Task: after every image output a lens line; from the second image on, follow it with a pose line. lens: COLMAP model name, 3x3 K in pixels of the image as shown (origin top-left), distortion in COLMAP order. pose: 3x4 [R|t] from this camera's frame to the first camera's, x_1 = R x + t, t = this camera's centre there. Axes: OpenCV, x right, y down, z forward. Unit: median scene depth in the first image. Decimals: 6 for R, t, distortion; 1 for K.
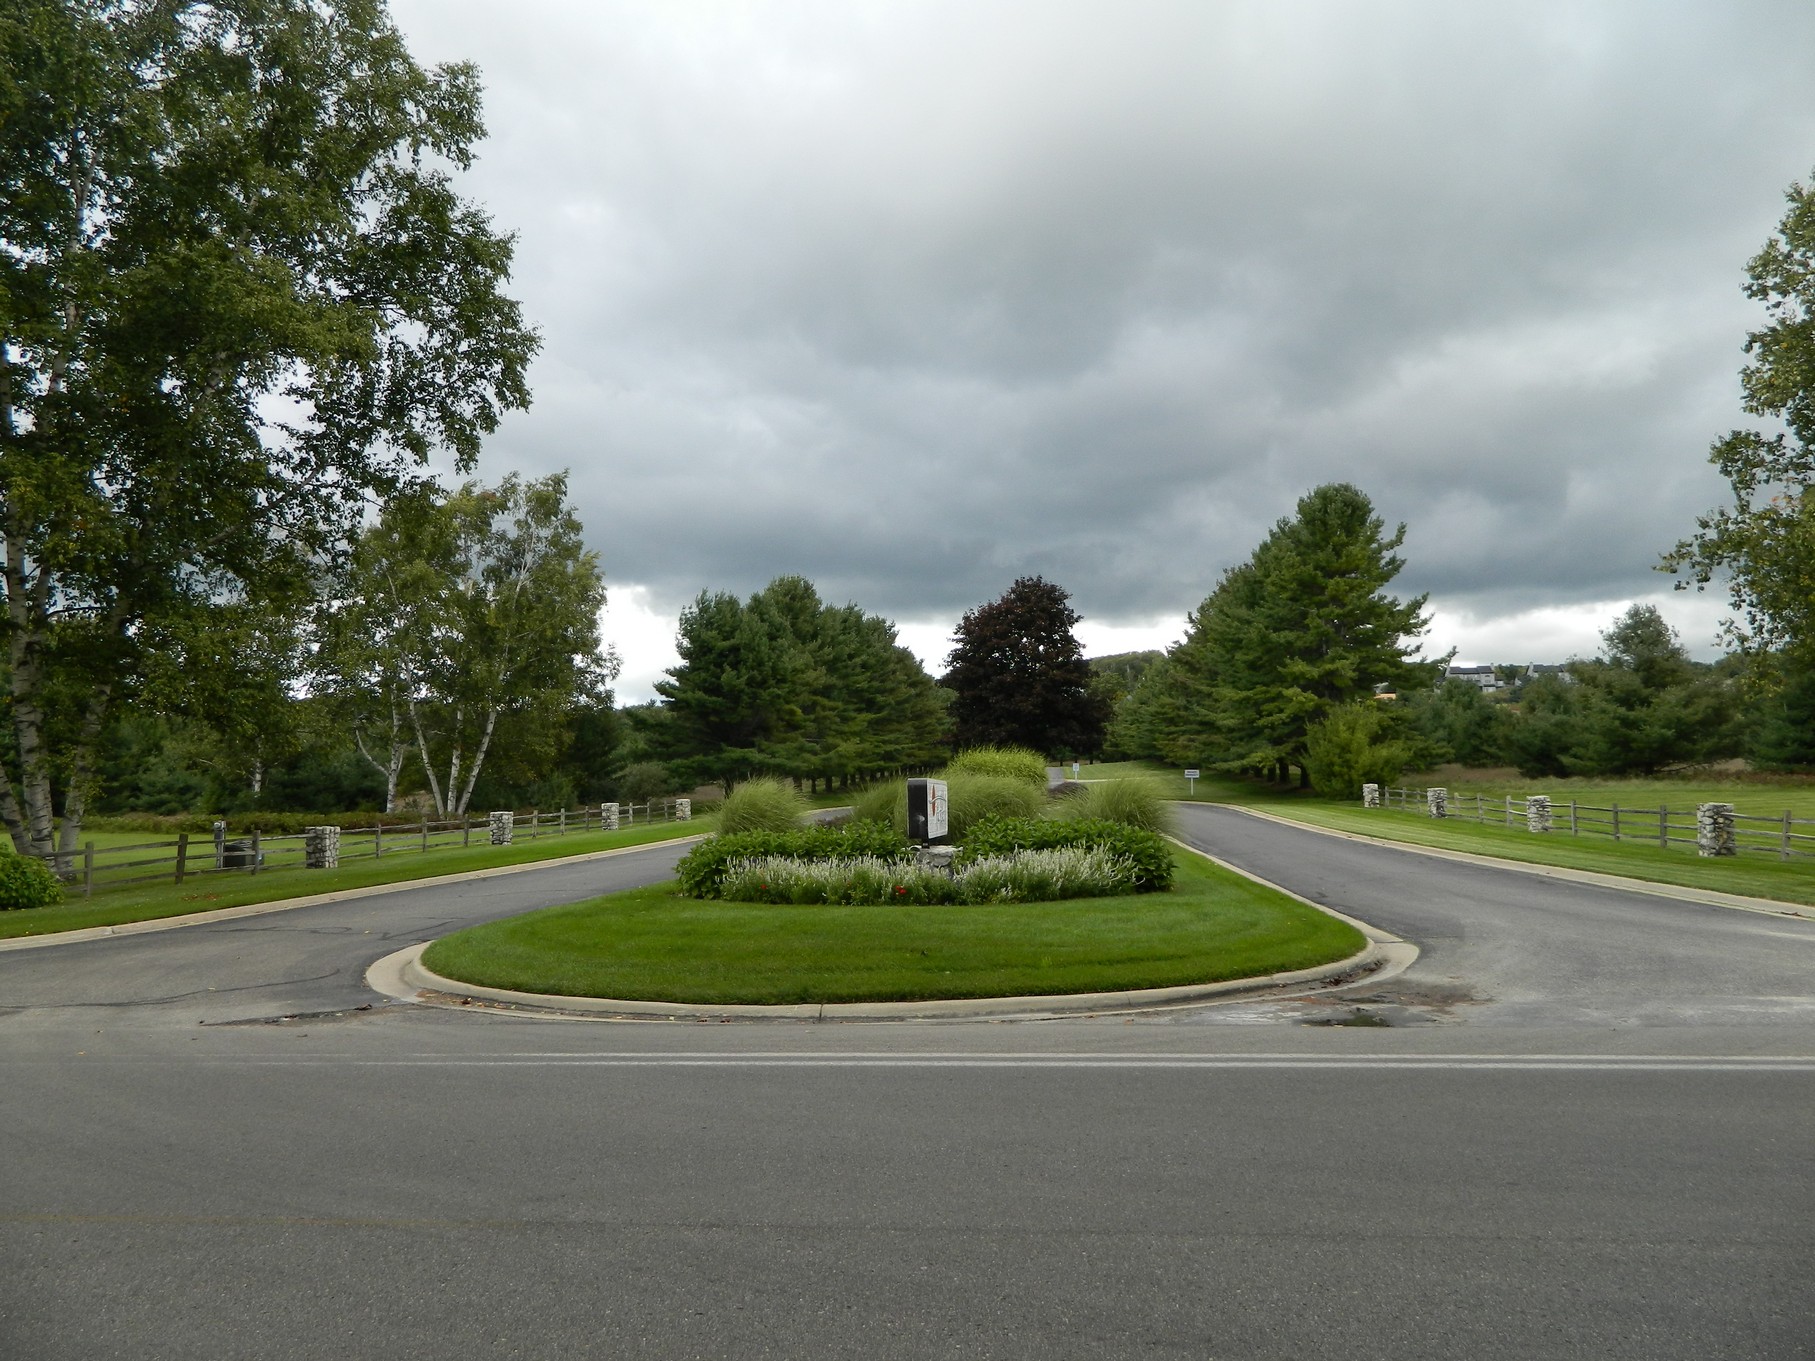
lens RADIAL K [[1318.8, 0, 907.7], [0, 1318.8, 680.2], [0, 0, 1]] dist [-0.014732, -0.006199]
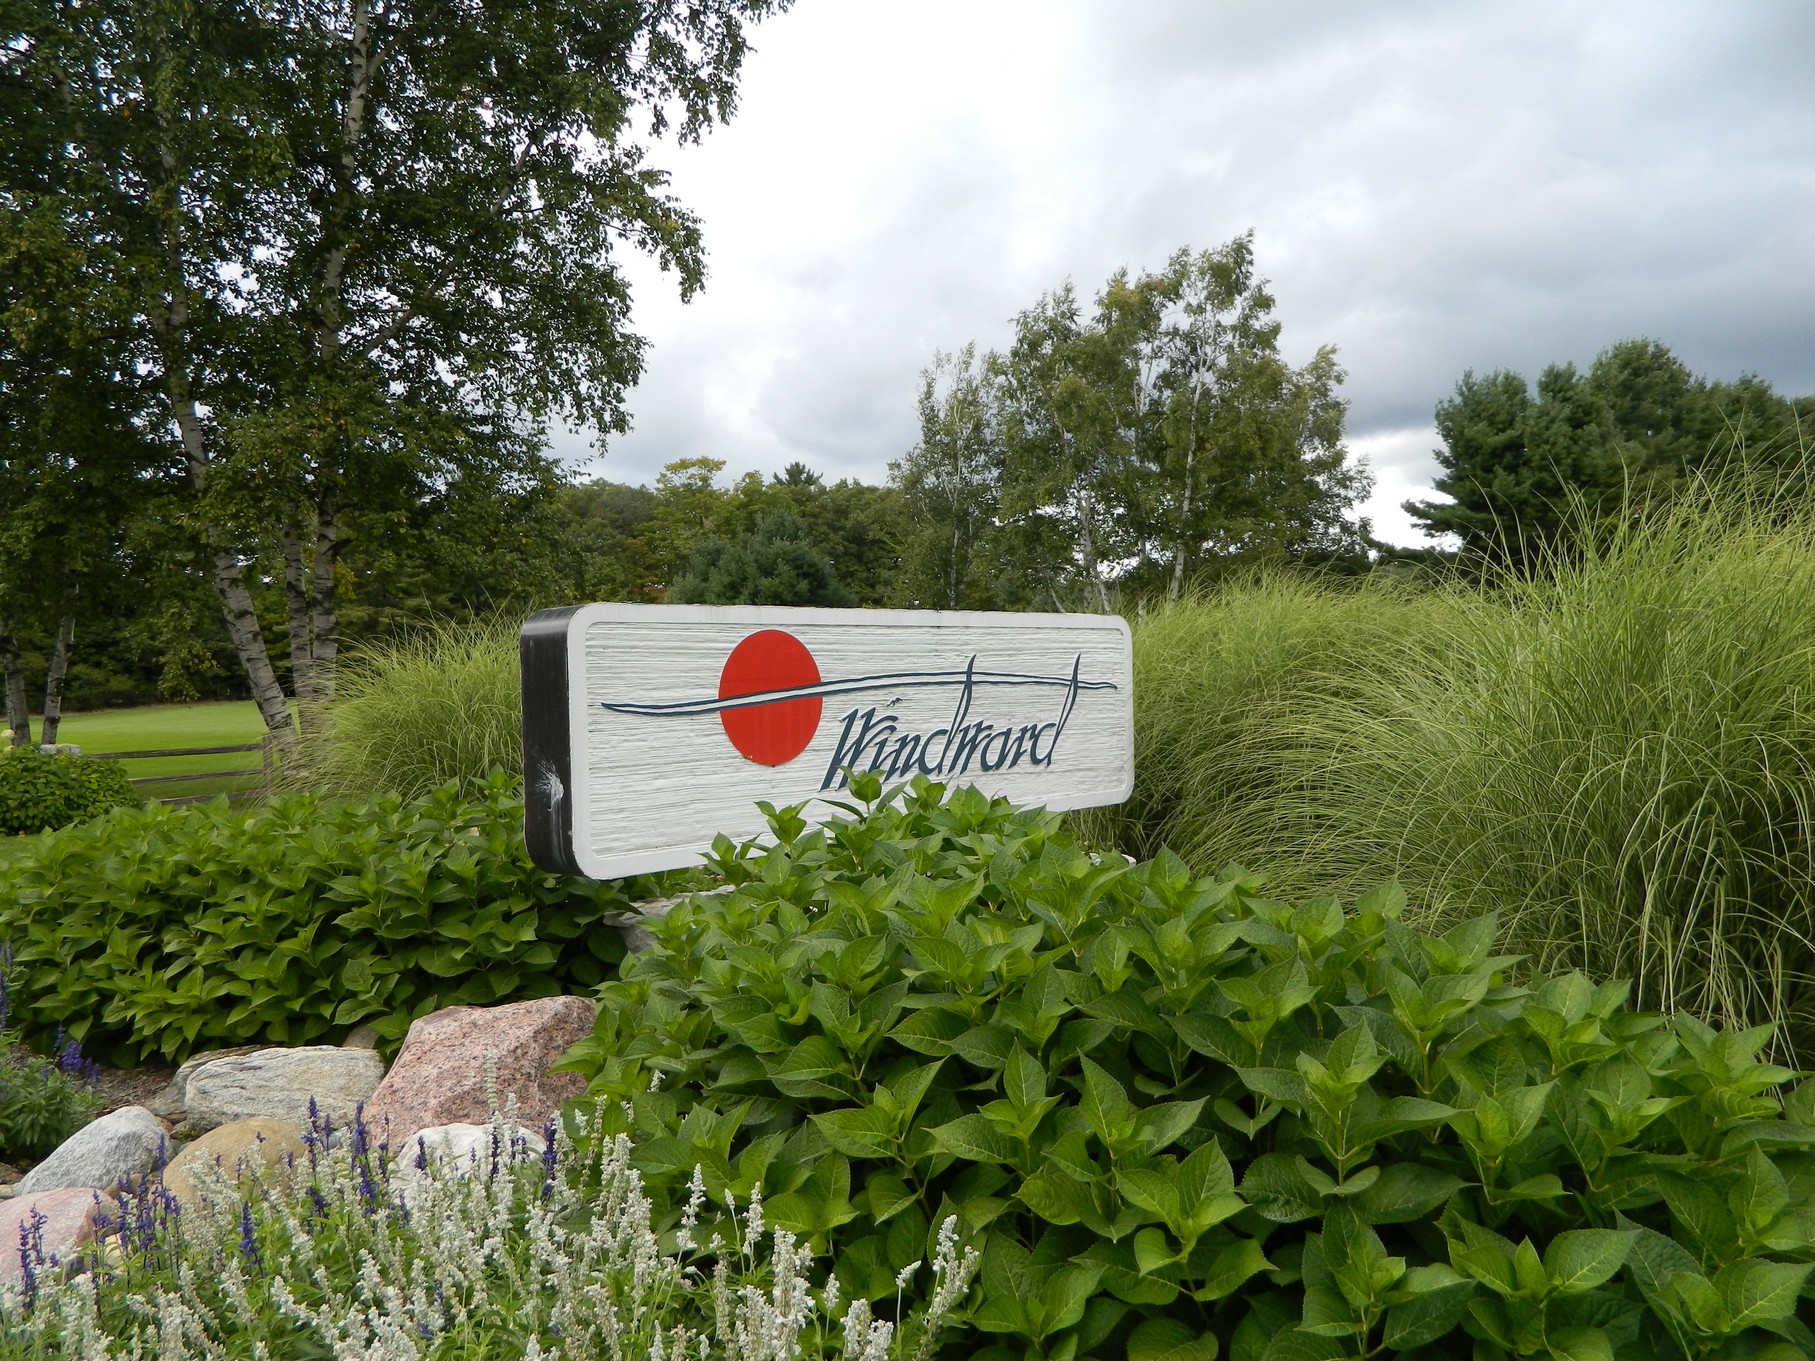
lens RADIAL K [[1318.8, 0, 906.9], [0, 1318.8, 680.2], [0, 0, 1]] dist [-0.014732, -0.006199]
pose [[0.788651, -0.001968, -0.614838, 0.048906], [0.070396, 0.993708, 0.087117, 0.018389], [0.610798, -0.111988, 0.783827, 0.220116]]
